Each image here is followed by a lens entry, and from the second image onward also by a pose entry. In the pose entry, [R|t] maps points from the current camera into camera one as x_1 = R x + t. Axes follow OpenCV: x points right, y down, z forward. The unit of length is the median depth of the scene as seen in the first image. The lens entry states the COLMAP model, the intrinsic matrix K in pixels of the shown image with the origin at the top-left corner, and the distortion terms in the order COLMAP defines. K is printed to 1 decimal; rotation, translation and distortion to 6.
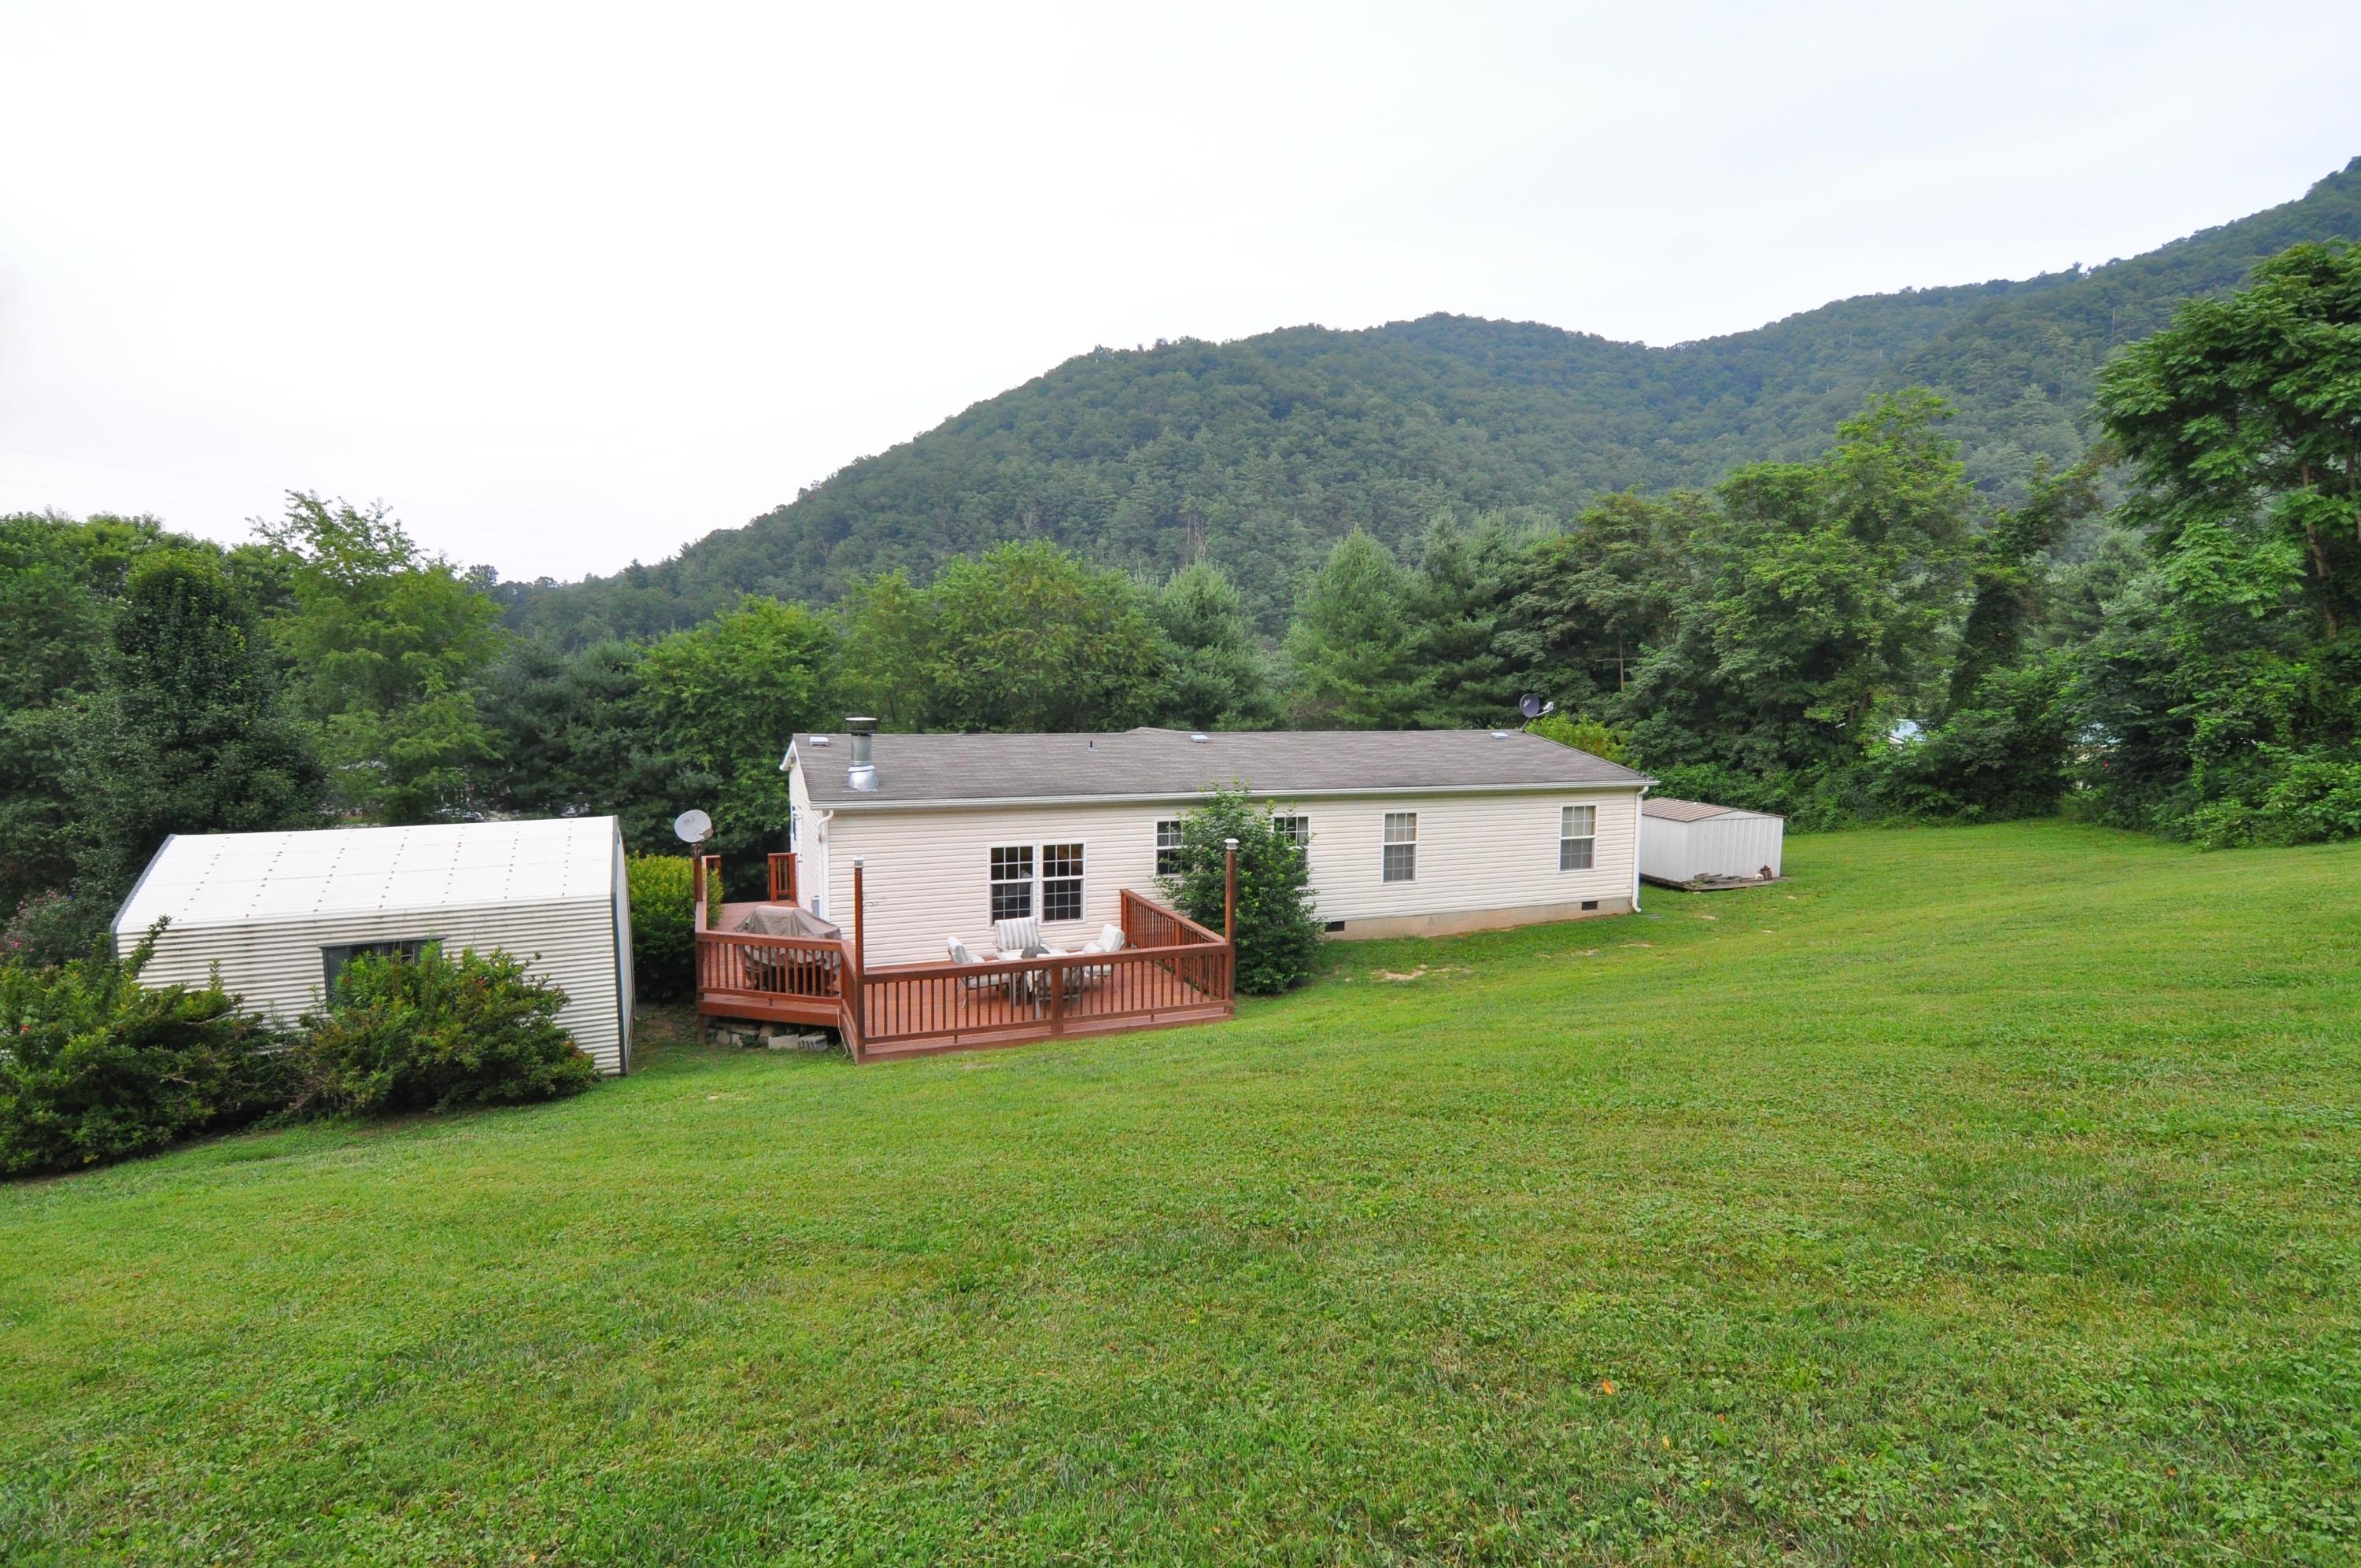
lens RADIAL K [[1153.1, 0, 1188.8], [0, 1153.1, 793.0], [0, 0, 1]] dist [-0.008112, -0.008821]
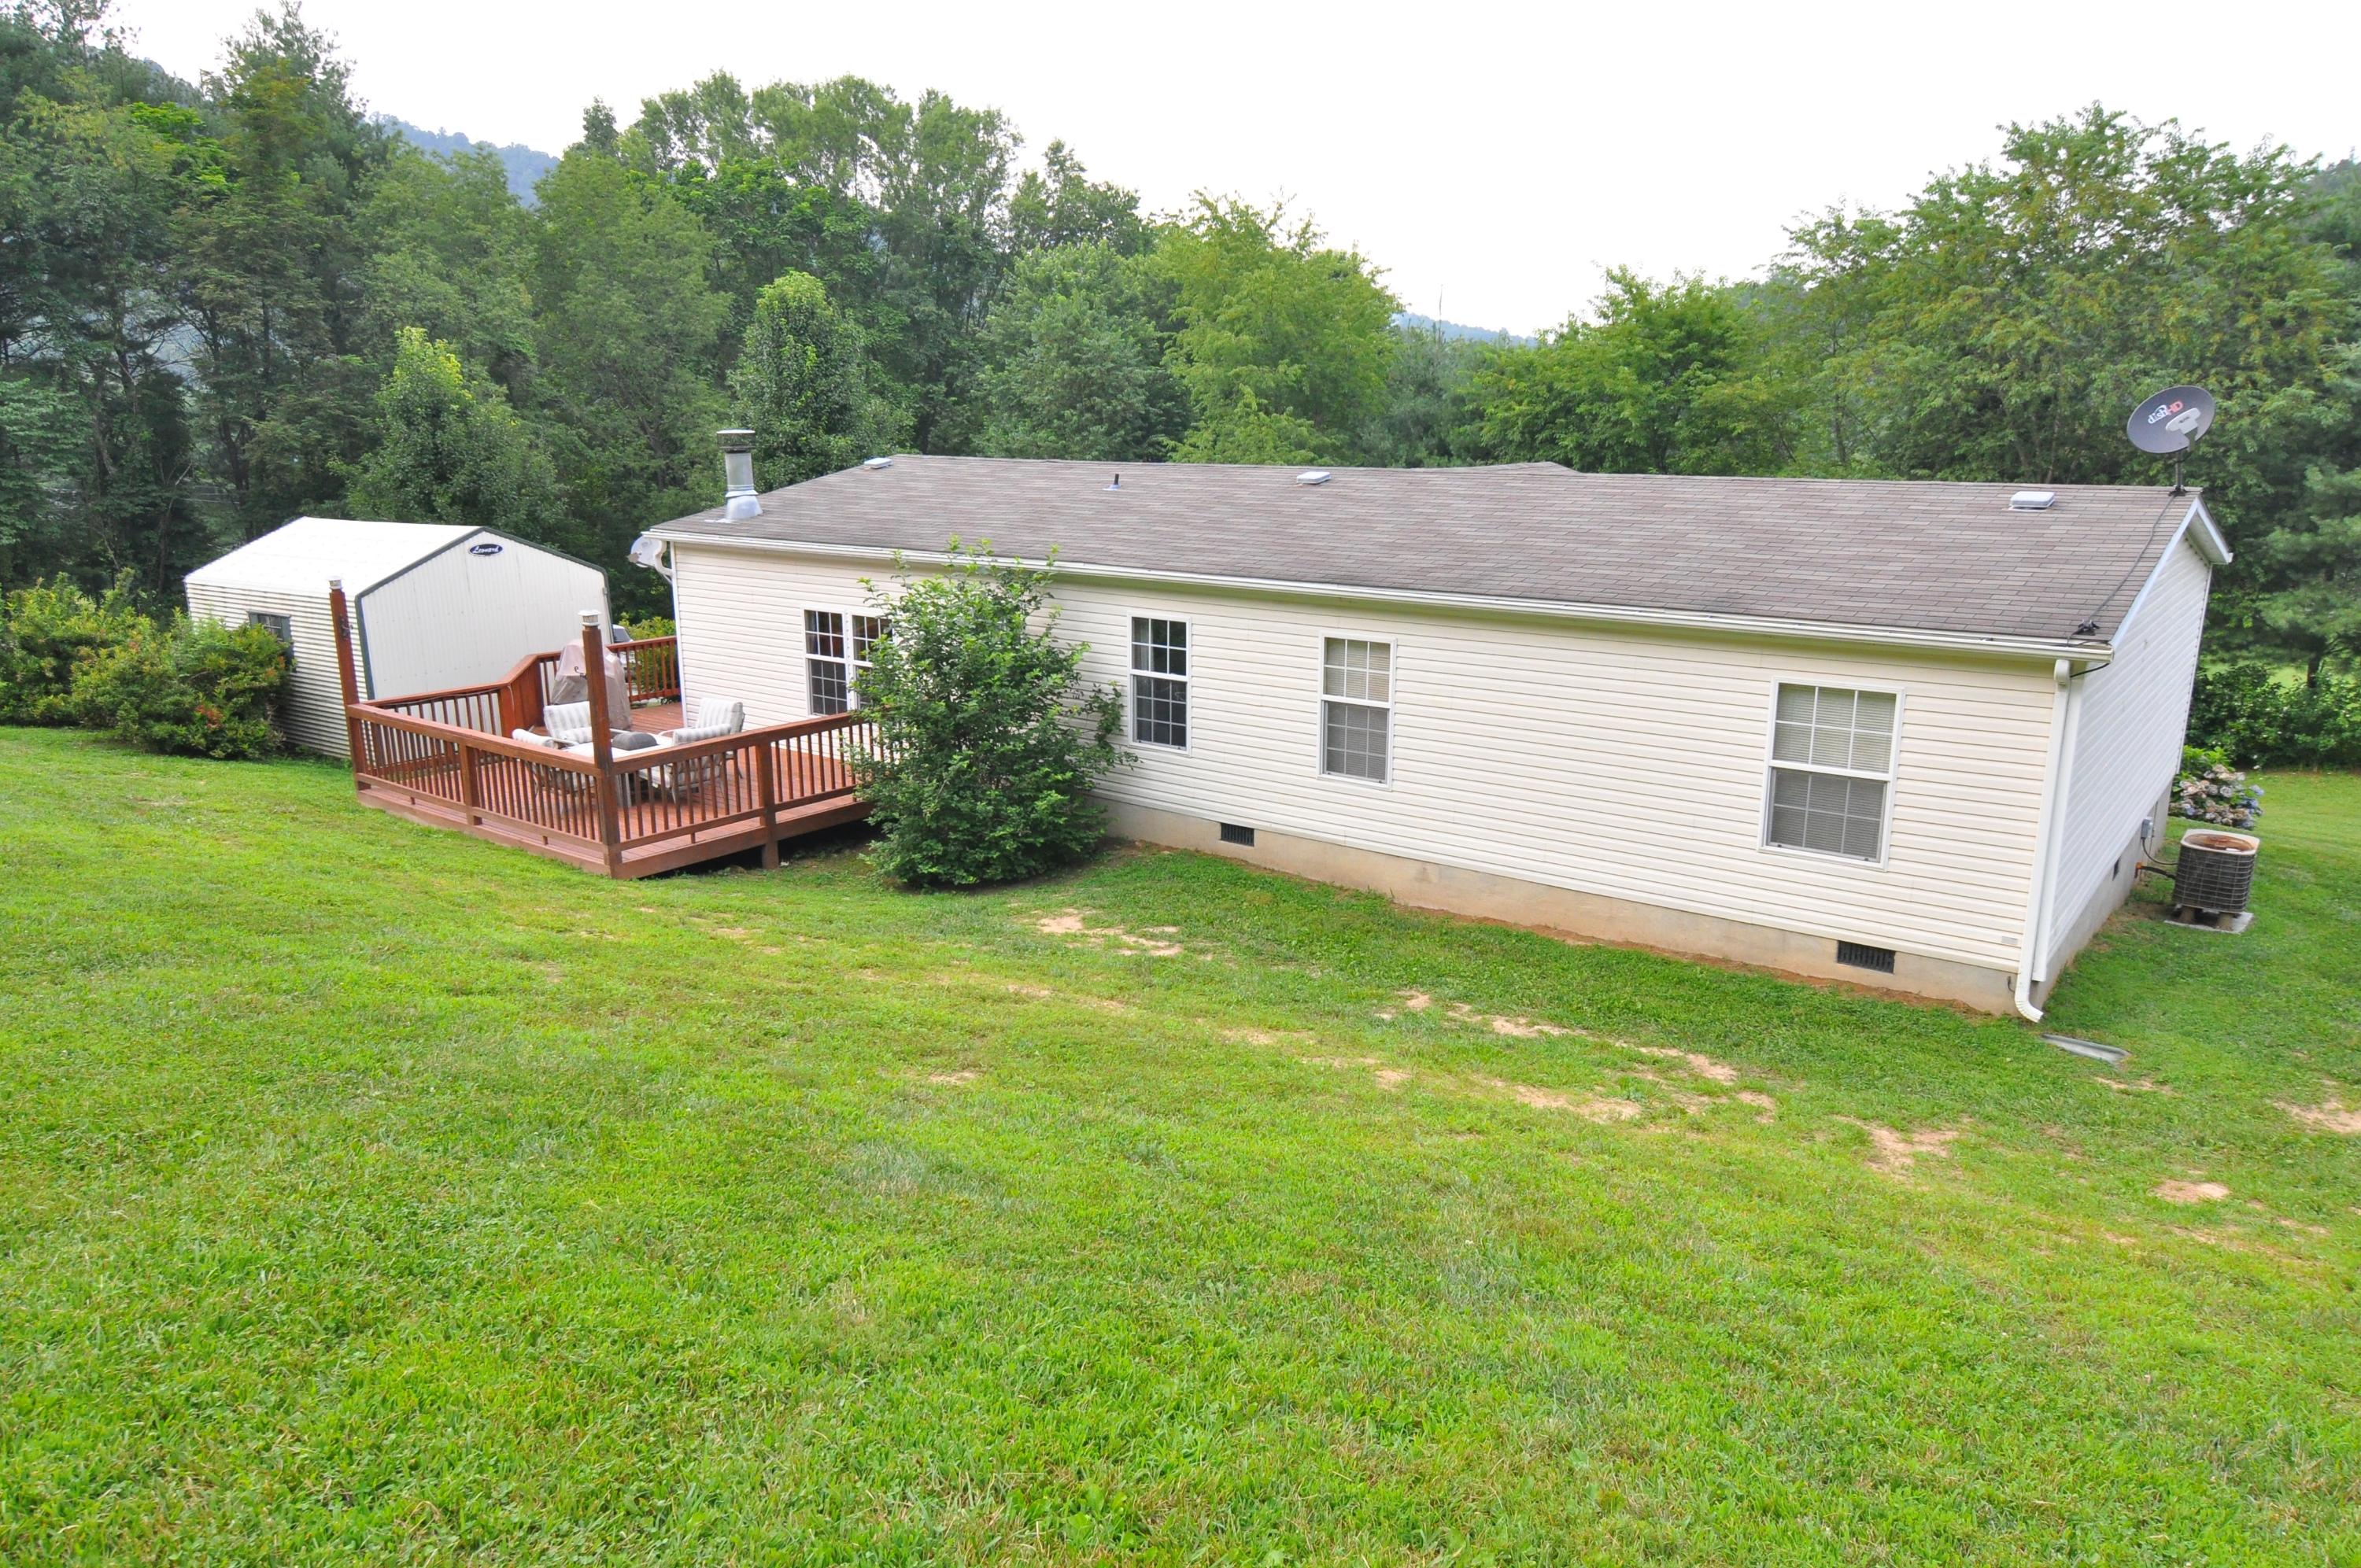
lens RADIAL K [[1611.5, 0, 1184.2], [0, 1611.5, 778.9], [0, 0, 1]] dist [0.005214, -0.019903]
pose [[0.497922, 0.186249, -0.846986, 0.735729], [-0.075485, 0.982267, 0.171621, -0.036005], [0.863931, -0.021519, 0.503151, 0.594785]]
